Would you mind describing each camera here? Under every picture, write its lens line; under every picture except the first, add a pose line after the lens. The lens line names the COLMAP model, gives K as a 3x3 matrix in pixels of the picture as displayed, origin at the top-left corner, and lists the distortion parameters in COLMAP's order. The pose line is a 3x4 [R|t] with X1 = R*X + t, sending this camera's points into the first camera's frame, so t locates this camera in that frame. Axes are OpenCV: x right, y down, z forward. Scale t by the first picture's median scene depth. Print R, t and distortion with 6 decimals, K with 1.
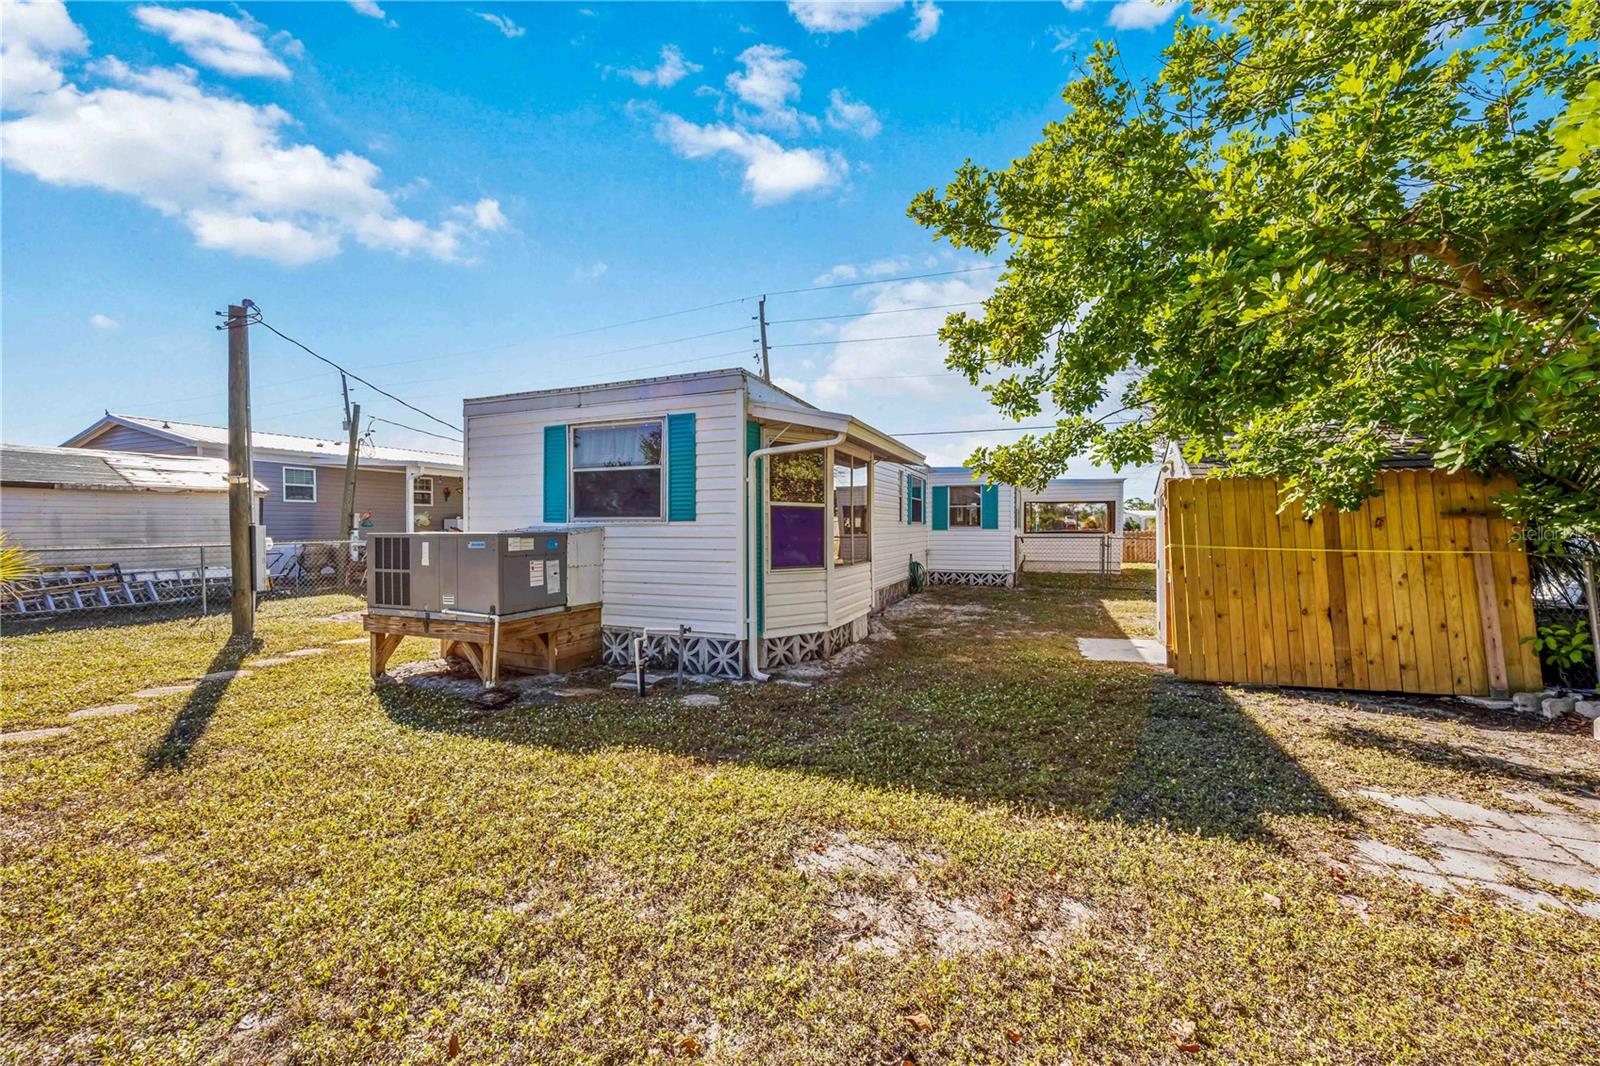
lens RADIAL K [[626.8, 0, 815.0], [0, 626.8, 526.6], [0, 0, 1]] dist [0.000858, 0.000061]
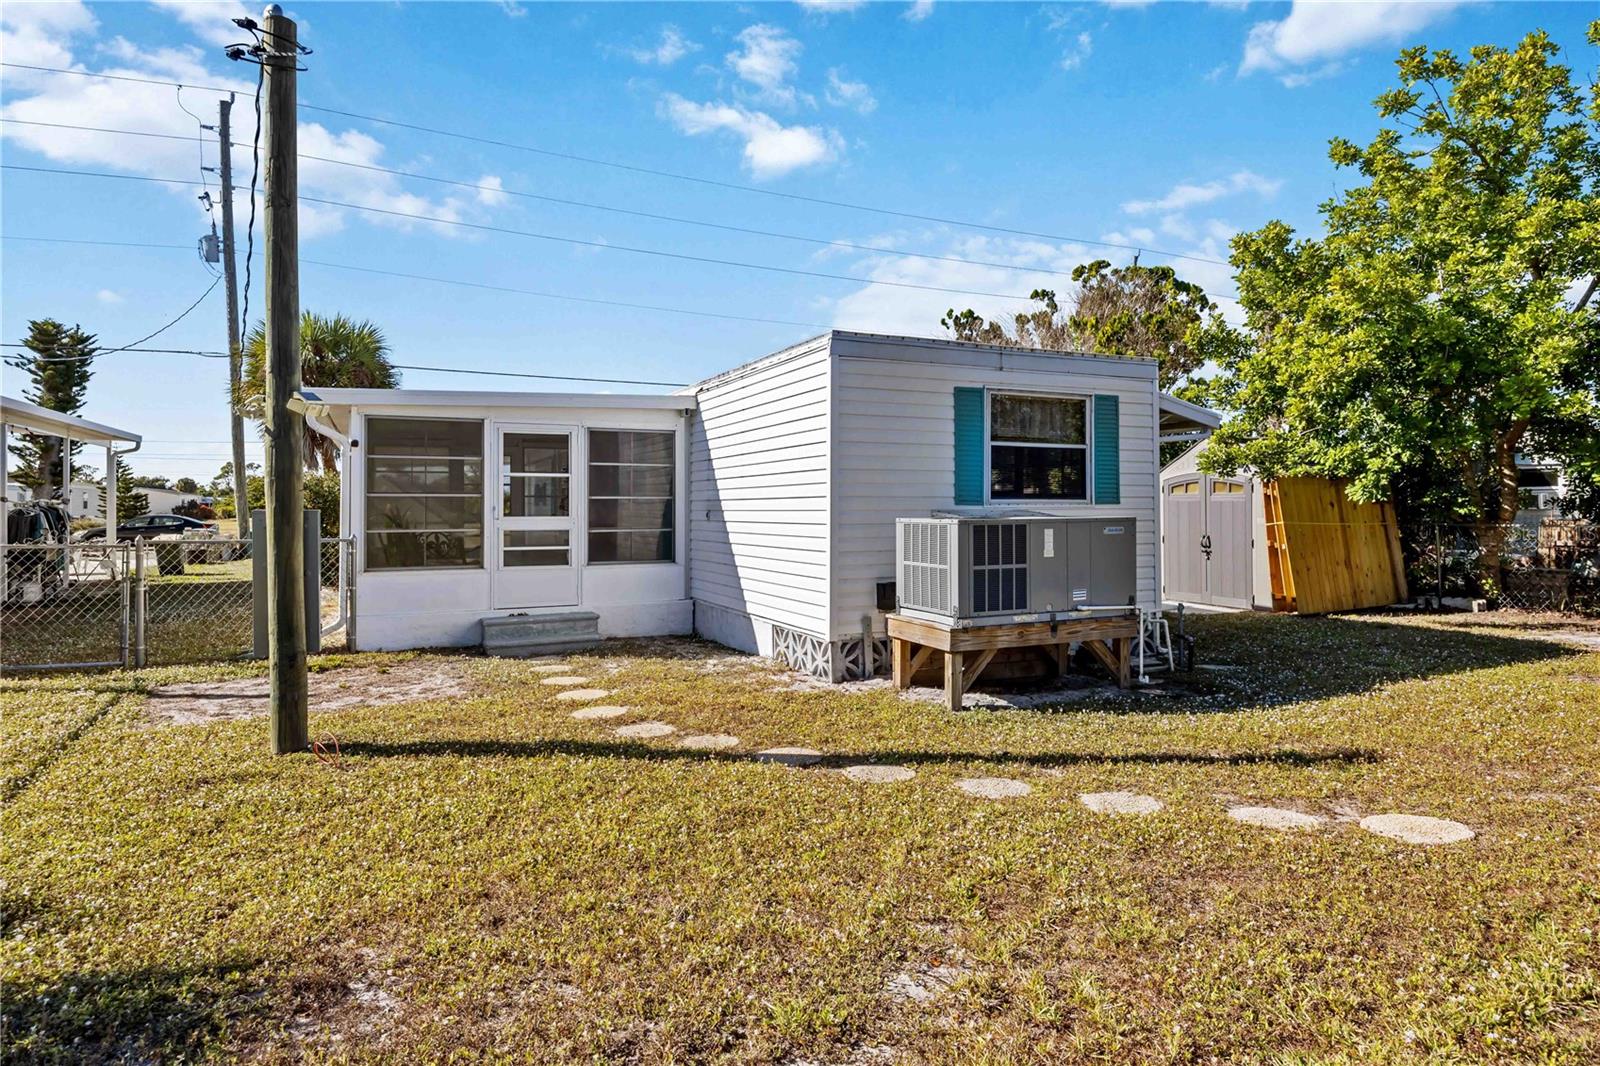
lens RADIAL K [[903.6, 0, 832.1], [0, 903.6, 505.0], [0, 0, 1]] dist [0.003688, 0.000180]
pose [[0.669744, 0.002424, 0.742588, -1.546489], [0.002304, 0.999983, -0.005343, -0.000895], [-0.742588, 0.005289, 0.669727, 0.374469]]
